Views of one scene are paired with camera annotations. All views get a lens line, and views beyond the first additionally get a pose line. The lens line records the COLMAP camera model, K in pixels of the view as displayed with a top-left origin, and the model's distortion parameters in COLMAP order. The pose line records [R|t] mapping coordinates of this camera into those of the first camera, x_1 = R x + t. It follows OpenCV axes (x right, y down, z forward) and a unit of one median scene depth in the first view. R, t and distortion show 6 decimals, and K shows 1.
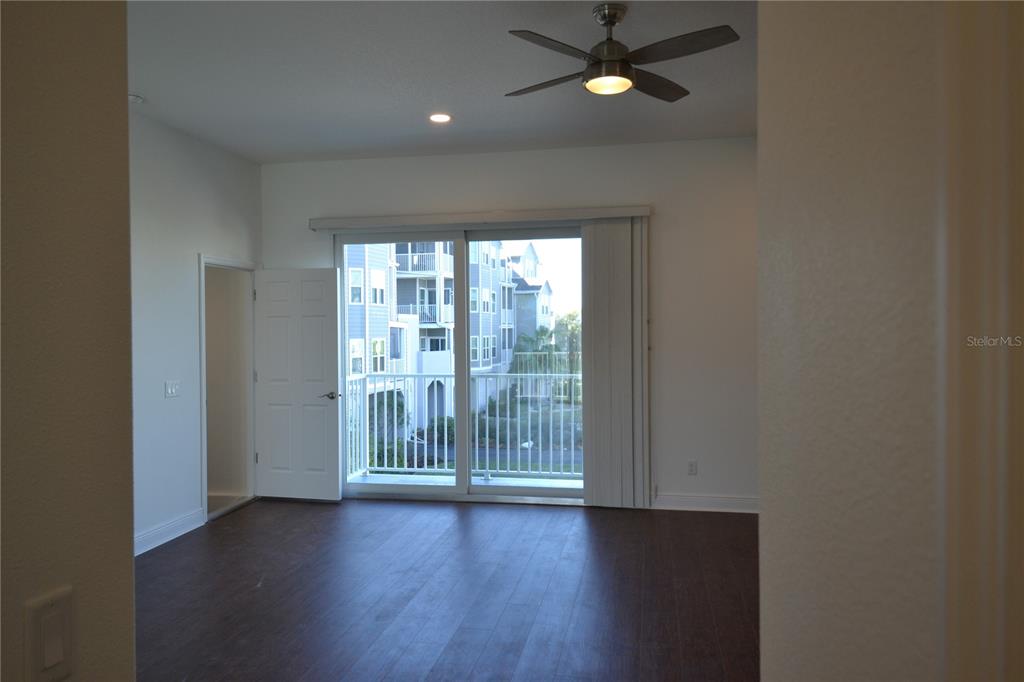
lens RADIAL K [[736.3, 0, 512.0], [0, 736.3, 341.0], [0, 0, 1]] dist [0.010630, 0.002633]
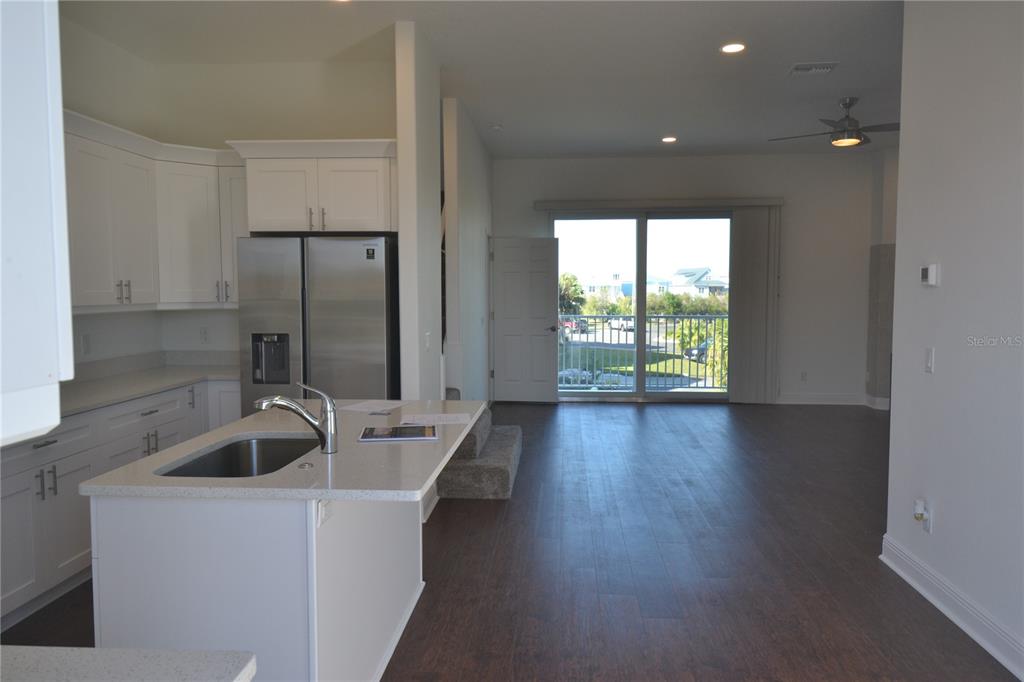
lens RADIAL K [[721.1, 0, 512.0], [0, 721.1, 341.0], [0, 0, 1]] dist [-0.003952, -0.004435]
pose [[0.994956, -0.003065, 0.100261, -0.607747], [-0.002927, 0.998220, 0.059561, 0.020460], [-0.100265, -0.059554, 0.993177, -0.479543]]
